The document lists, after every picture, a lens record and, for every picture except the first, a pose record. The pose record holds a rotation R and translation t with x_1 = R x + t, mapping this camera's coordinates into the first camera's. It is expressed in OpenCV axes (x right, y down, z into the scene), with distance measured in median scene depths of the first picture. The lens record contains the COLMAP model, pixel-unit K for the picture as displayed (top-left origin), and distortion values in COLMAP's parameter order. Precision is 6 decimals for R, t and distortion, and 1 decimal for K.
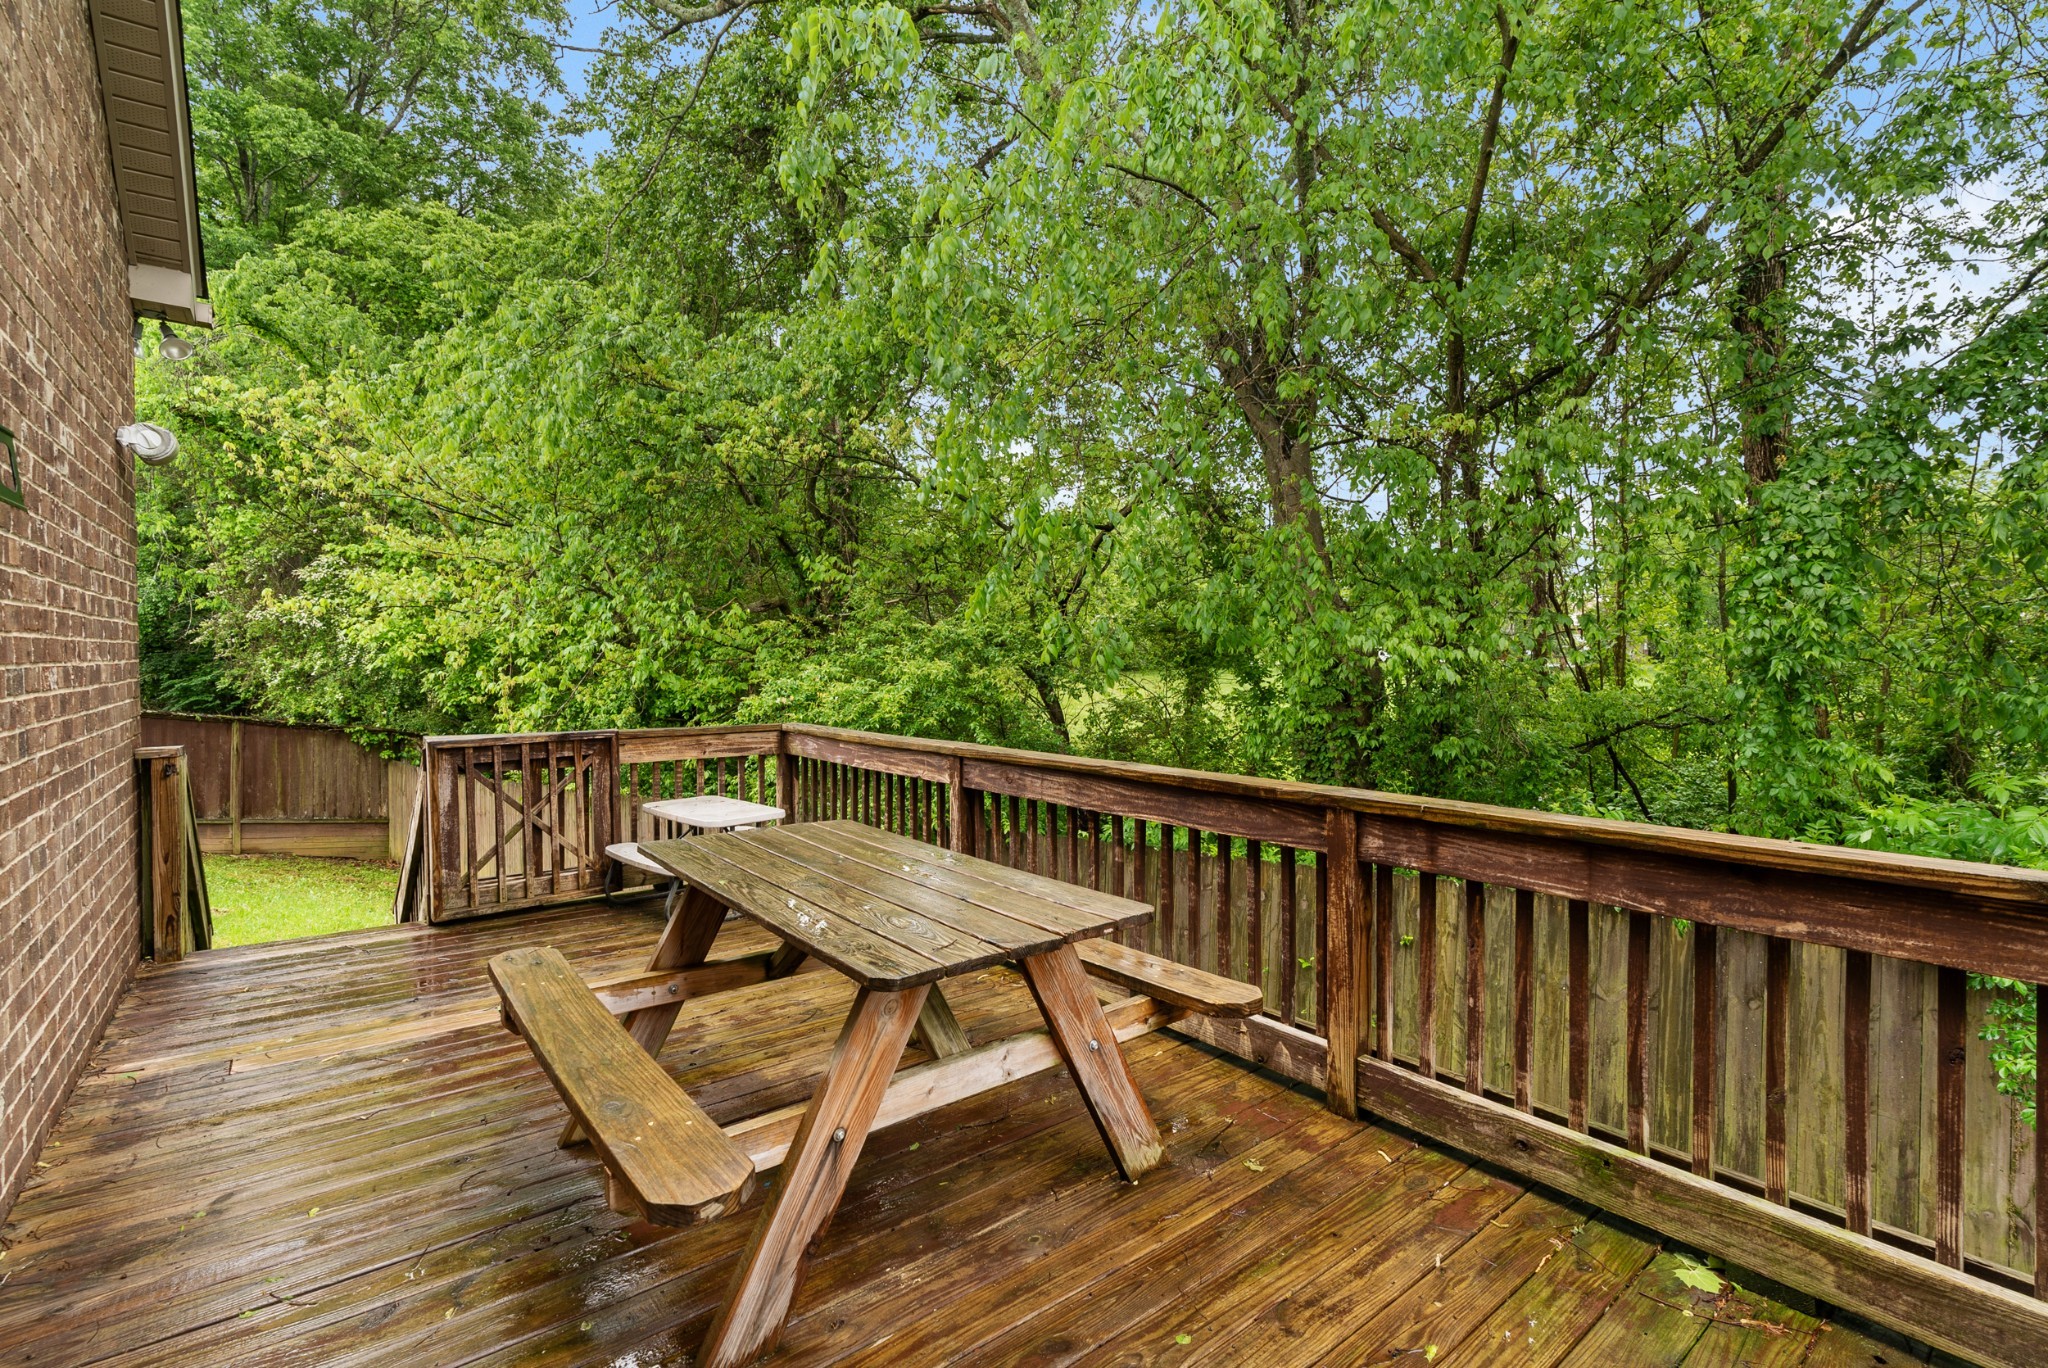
lens RADIAL K [[930.0, 0, 1024.0], [0, 930.0, 684.0], [0, 0, 1]] dist [-0.000433, 0.000746]
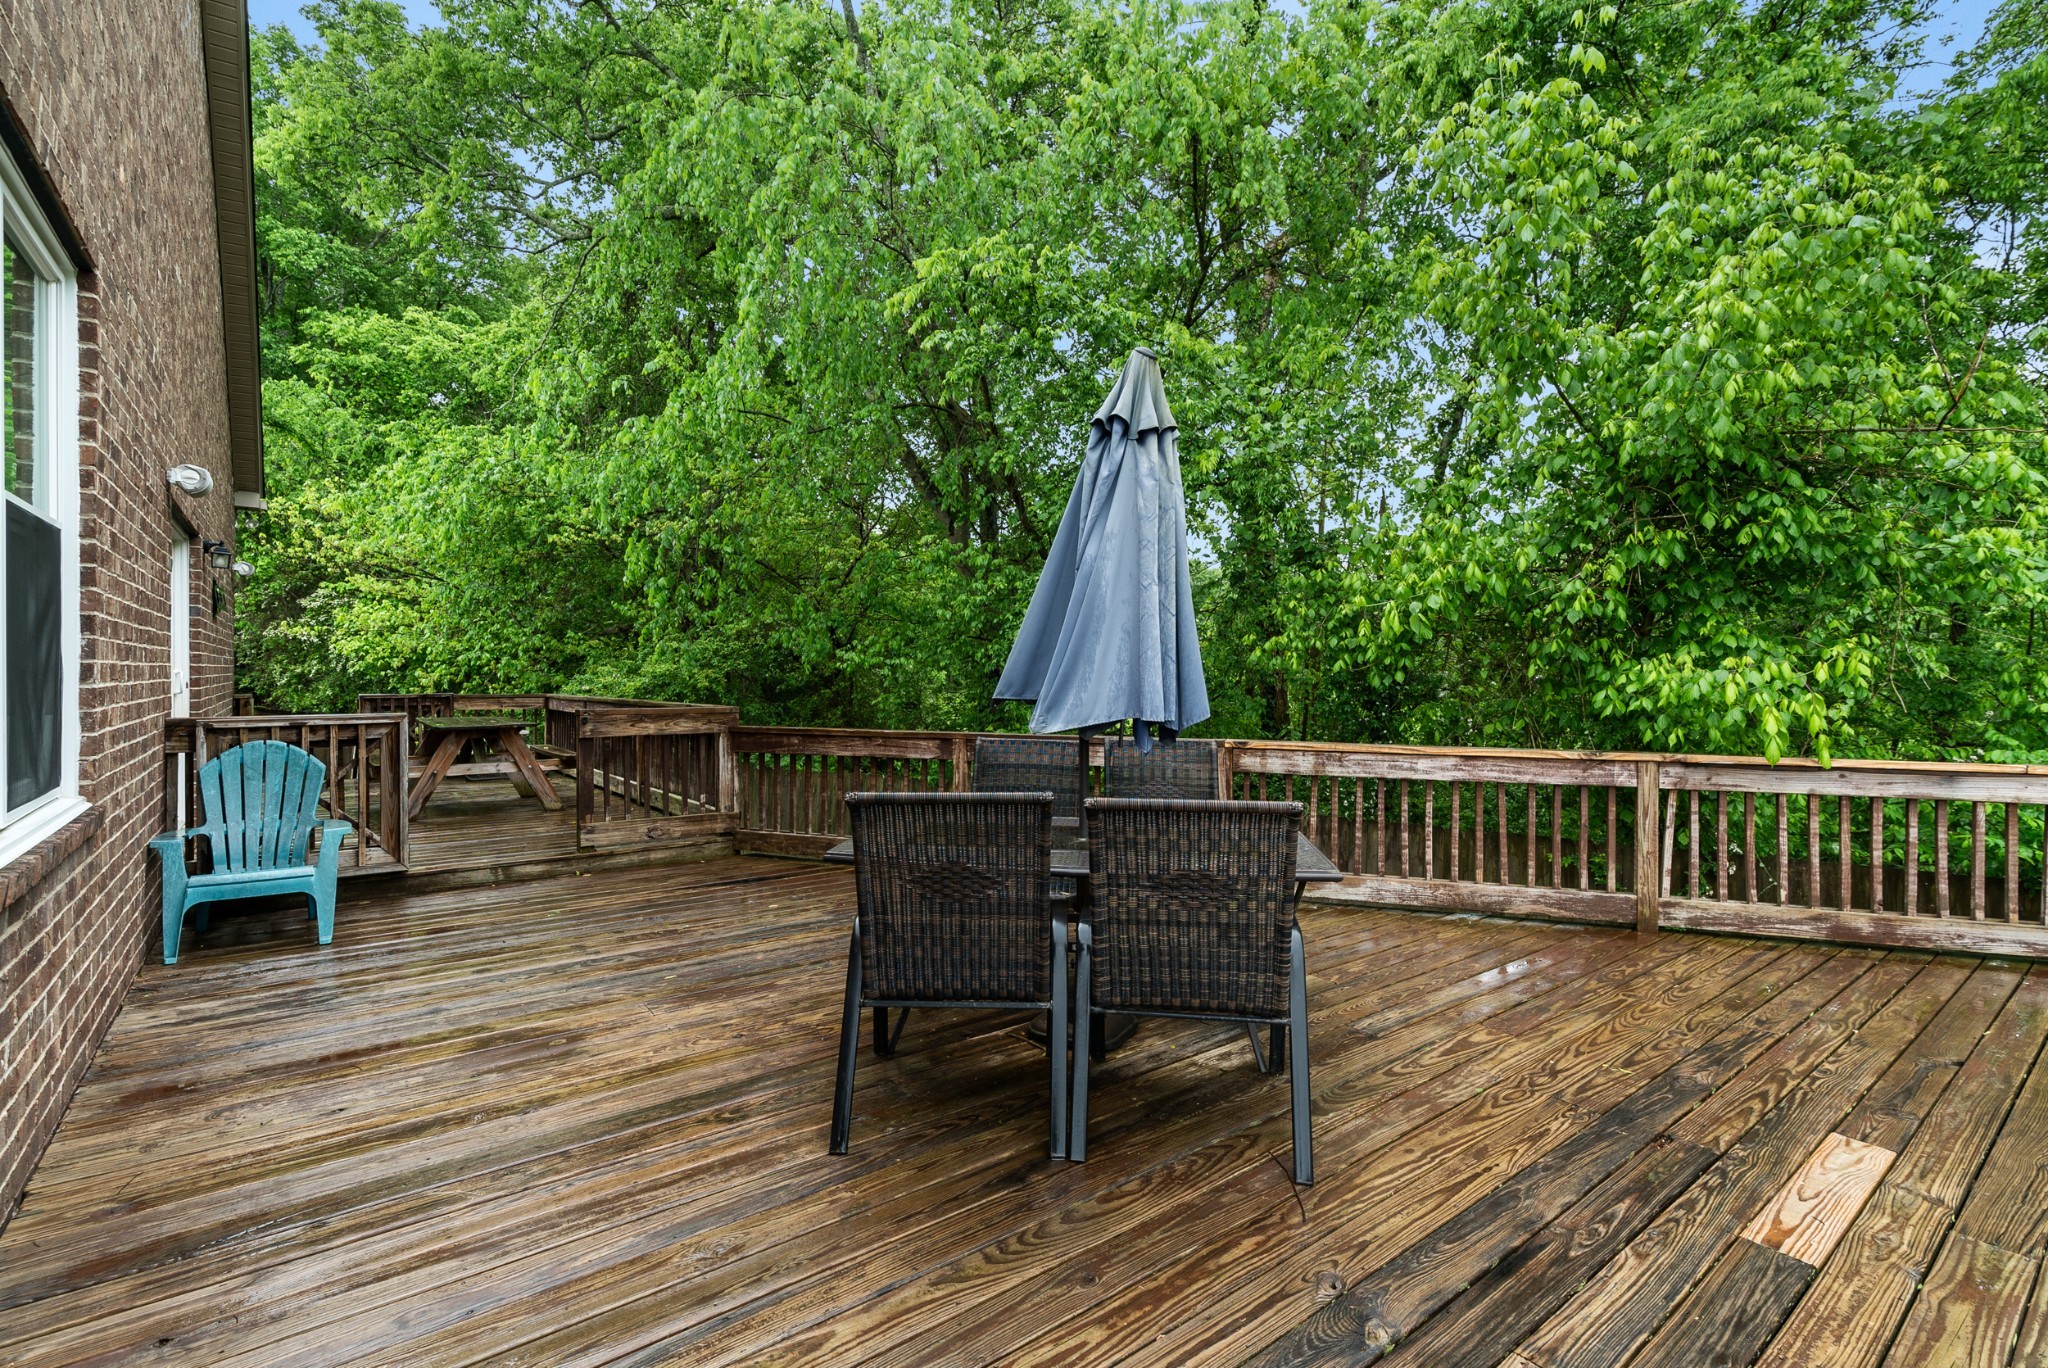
lens RADIAL K [[930.0, 0, 1024.0], [0, 930.0, 684.0], [0, 0, 1]] dist [-0.000433, 0.000746]
pose [[0.999980, 0.006299, 0.000252, 0.278746], [-0.006293, 0.999813, -0.018265, 0.018860], [-0.000367, 0.018264, 0.999833, -0.360255]]
